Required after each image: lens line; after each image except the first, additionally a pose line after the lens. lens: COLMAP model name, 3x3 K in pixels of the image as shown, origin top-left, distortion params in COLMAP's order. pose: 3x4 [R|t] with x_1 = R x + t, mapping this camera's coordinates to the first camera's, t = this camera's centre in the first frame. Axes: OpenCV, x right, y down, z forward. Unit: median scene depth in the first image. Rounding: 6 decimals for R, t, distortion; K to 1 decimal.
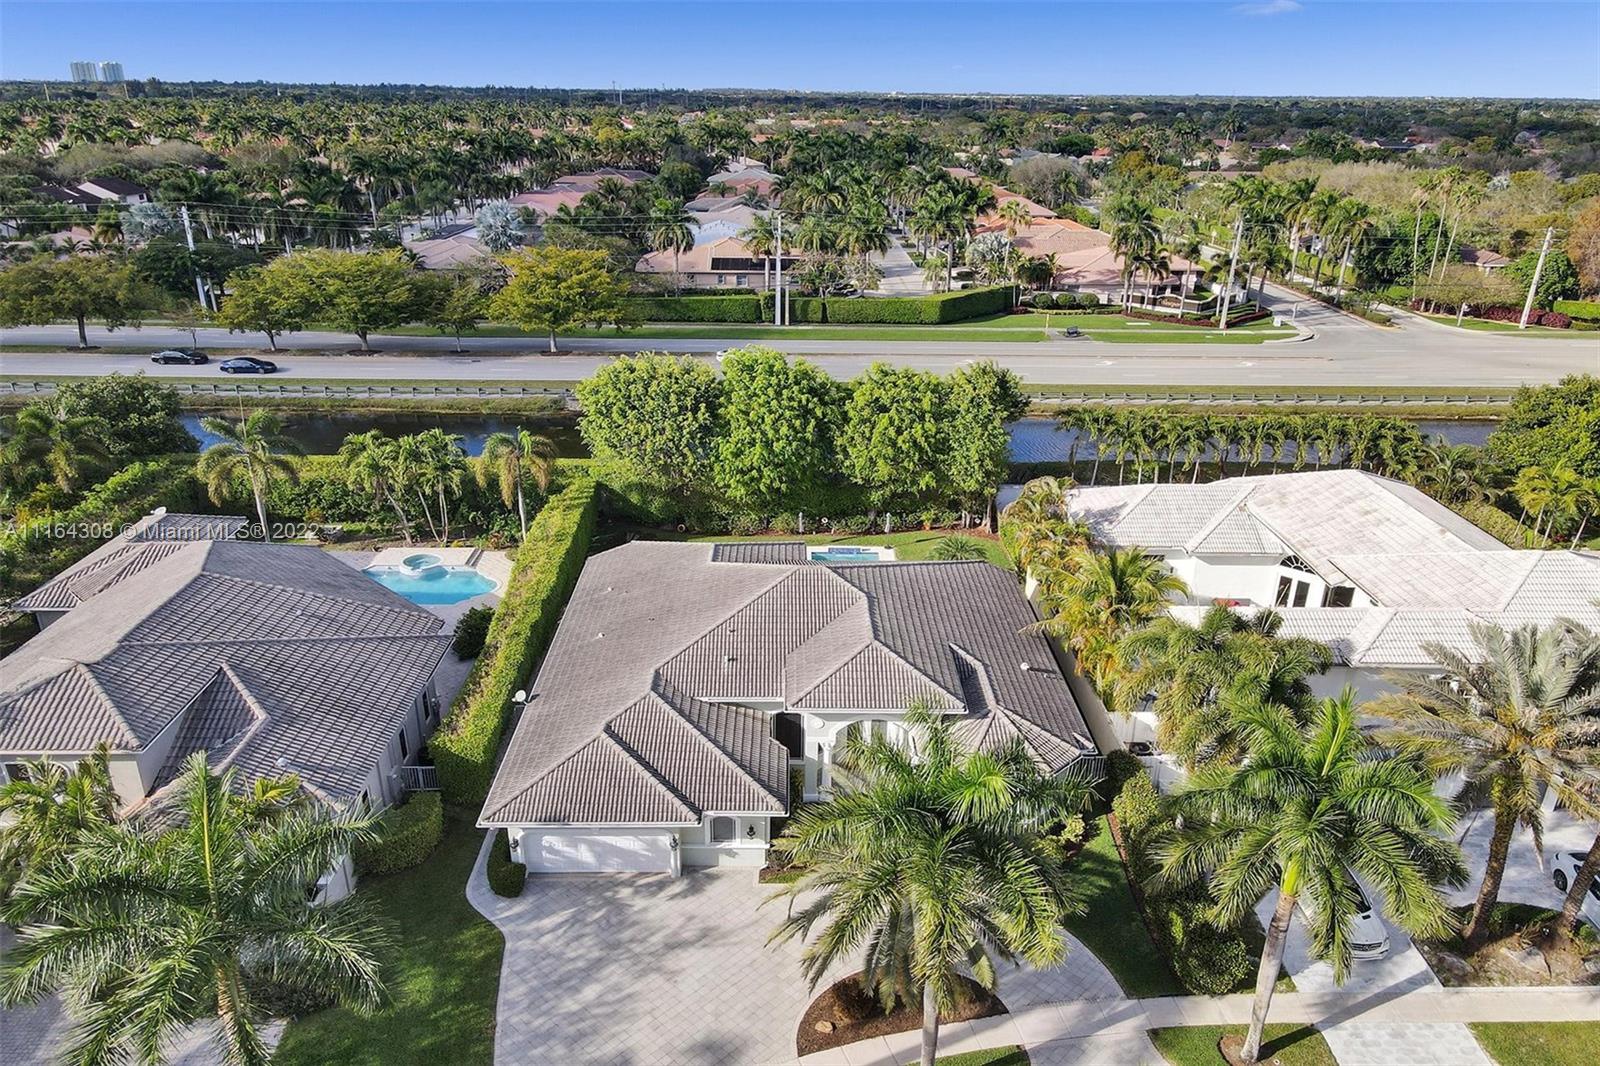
lens RADIAL K [[1151.3, 0, 806.3], [0, 1151.3, 617.8], [0, 0, 1]] dist [-0.000883, 0.018229]
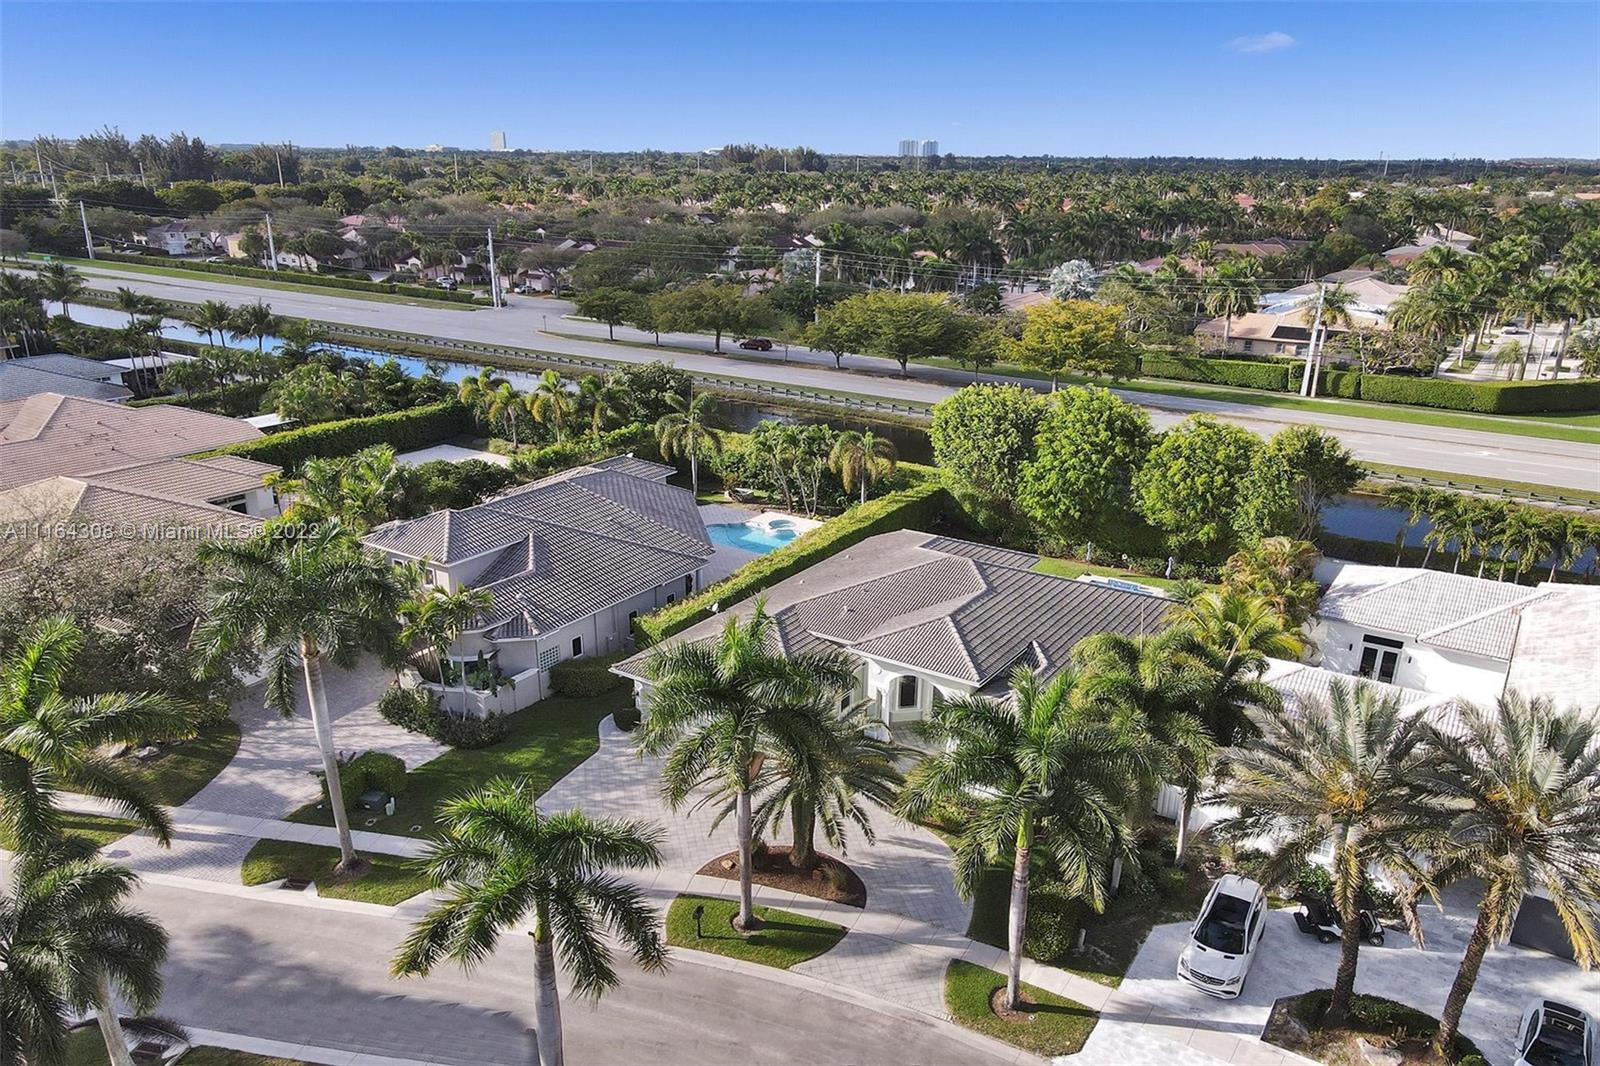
lens RADIAL K [[1151.3, 0, 806.3], [0, 1151.3, 617.8], [0, 0, 1]] dist [-0.000883, 0.018229]
pose [[0.827400, 0.208706, -0.521393, 0.346299], [-0.235871, 0.971674, 0.014643, 0.023778], [0.509680, 0.110866, 0.853191, -0.041316]]
